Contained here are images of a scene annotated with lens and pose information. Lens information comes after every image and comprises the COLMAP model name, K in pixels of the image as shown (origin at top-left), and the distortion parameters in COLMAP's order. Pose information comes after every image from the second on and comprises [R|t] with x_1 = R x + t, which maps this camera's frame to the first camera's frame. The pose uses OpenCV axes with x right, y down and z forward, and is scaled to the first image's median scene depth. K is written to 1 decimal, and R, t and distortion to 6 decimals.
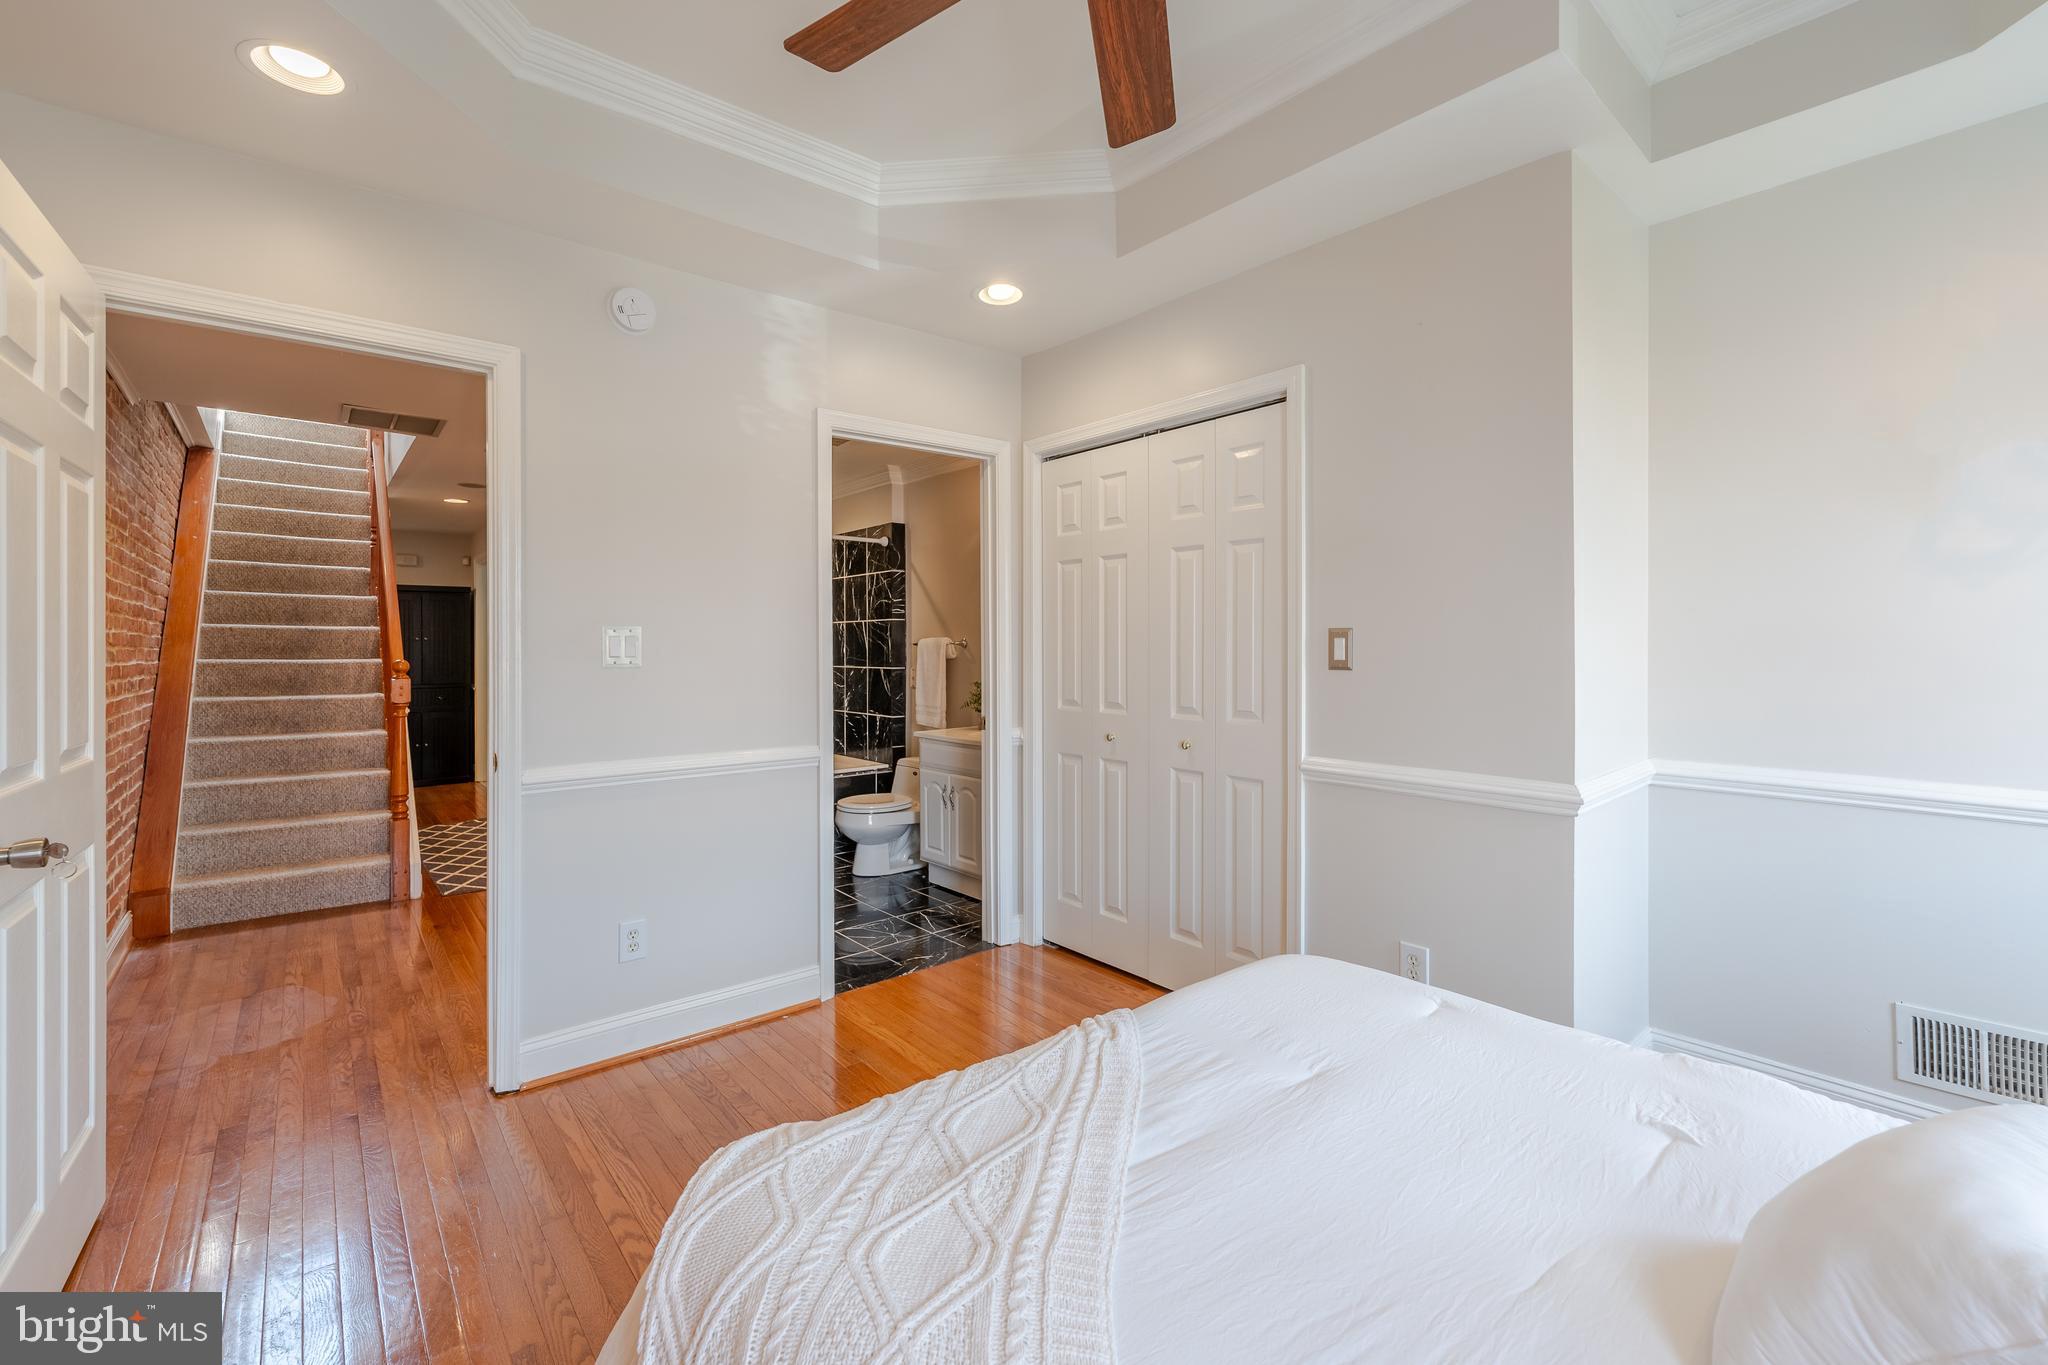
lens RADIAL K [[856.2, 0, 1011.2], [0, 856.2, 638.7], [0, 0, 1]] dist [0.003903, -0.003043]
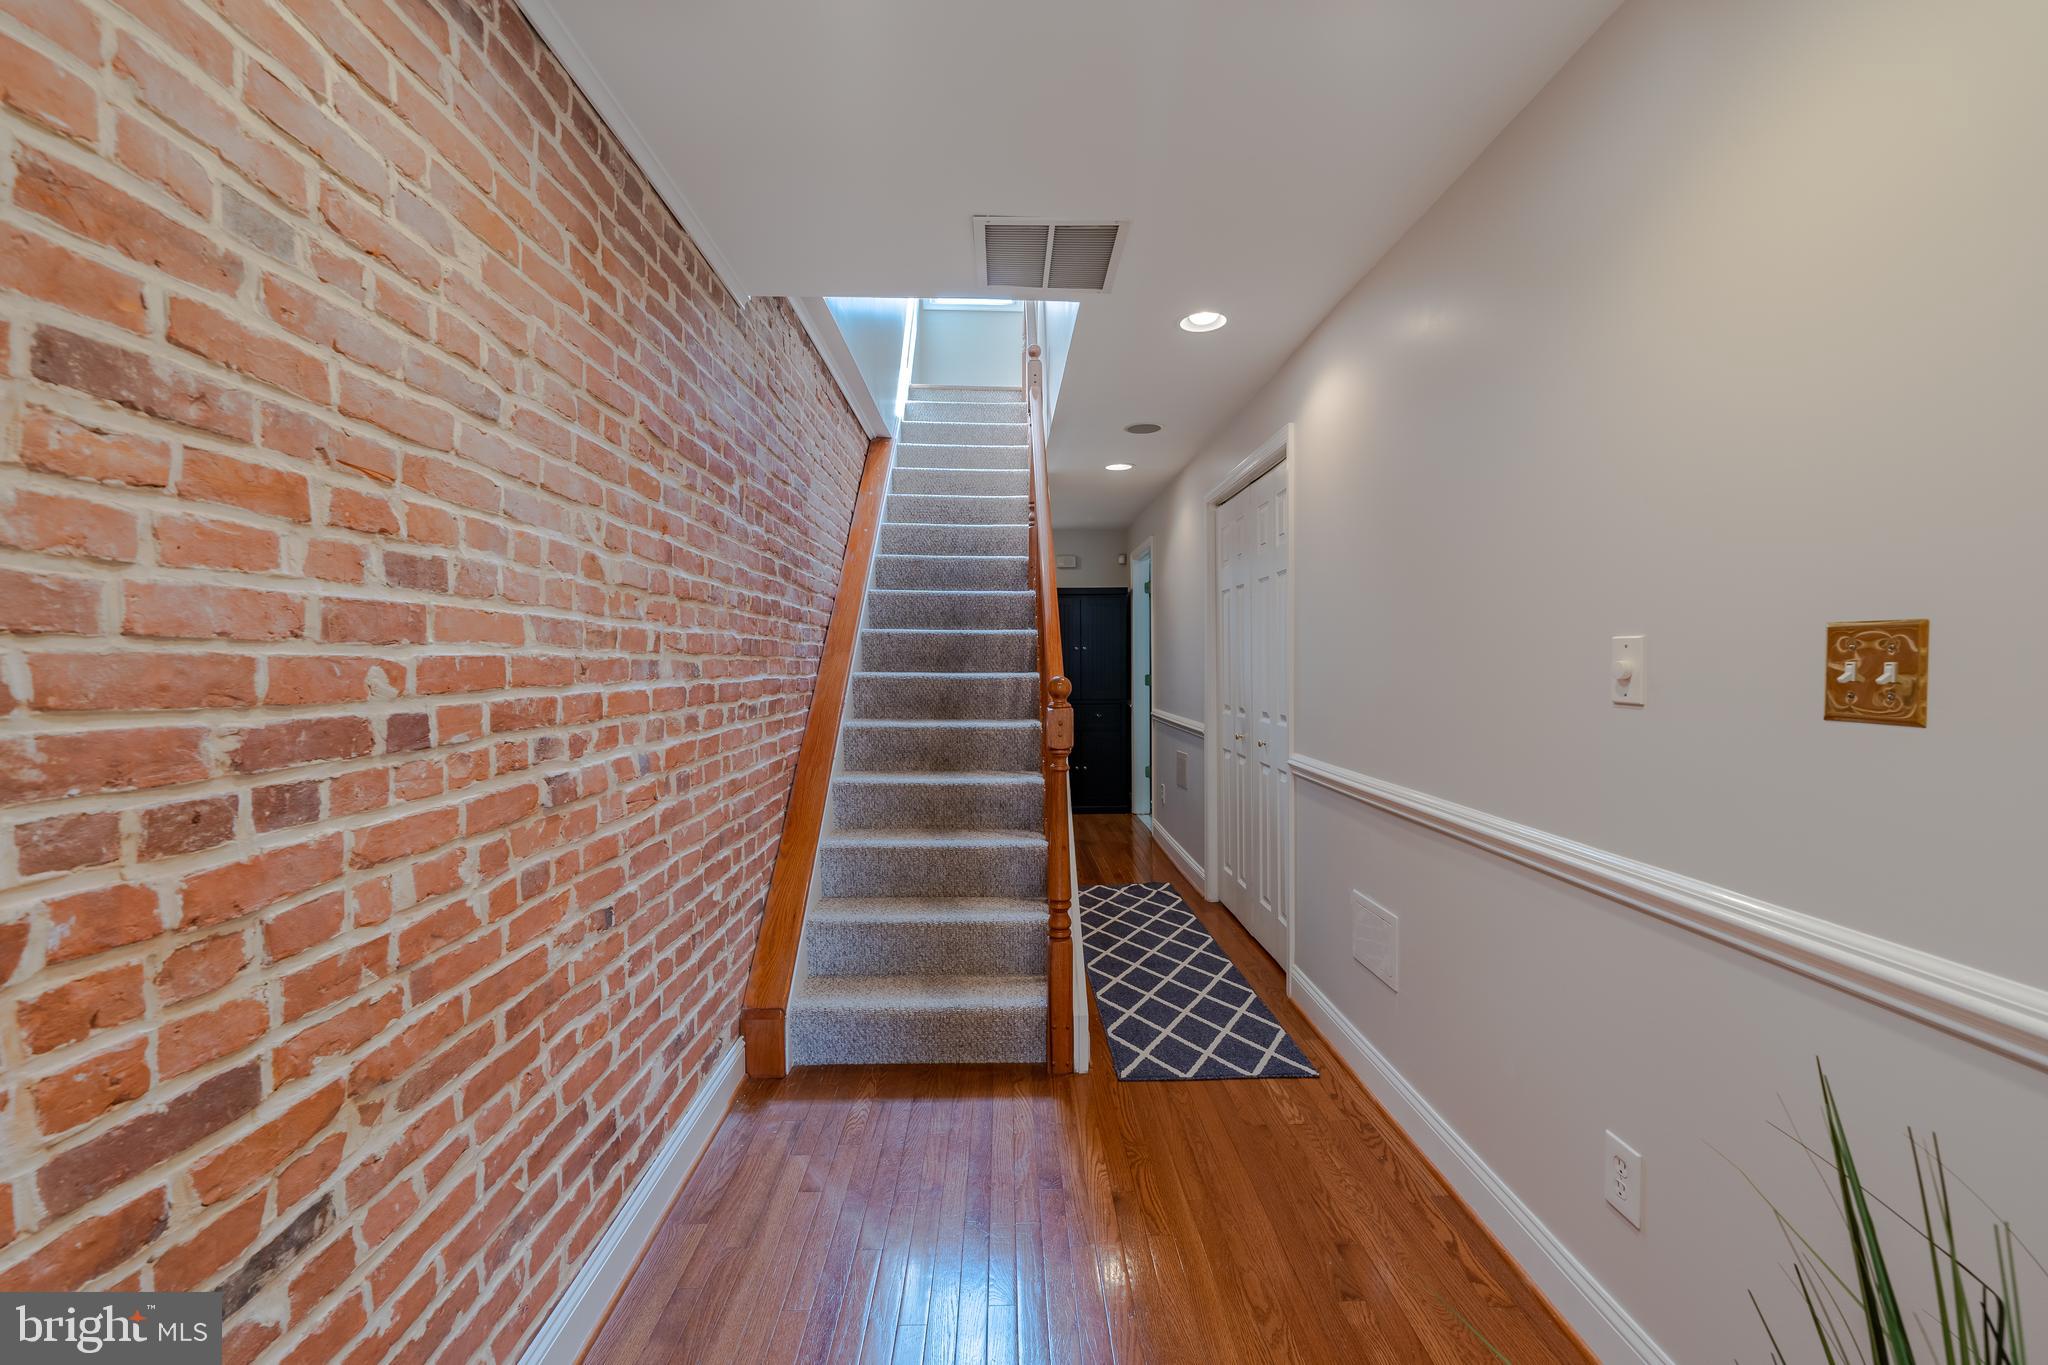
lens RADIAL K [[856.2, 0, 1026.4], [0, 856.2, 673.5], [0, 0, 1]] dist [0.003903, -0.003043]
pose [[0.790451, 0.012310, -0.612401, -0.305610], [0.004094, 0.999670, 0.025379, 0.005241], [0.612512, -0.022568, 0.790139, 0.430532]]
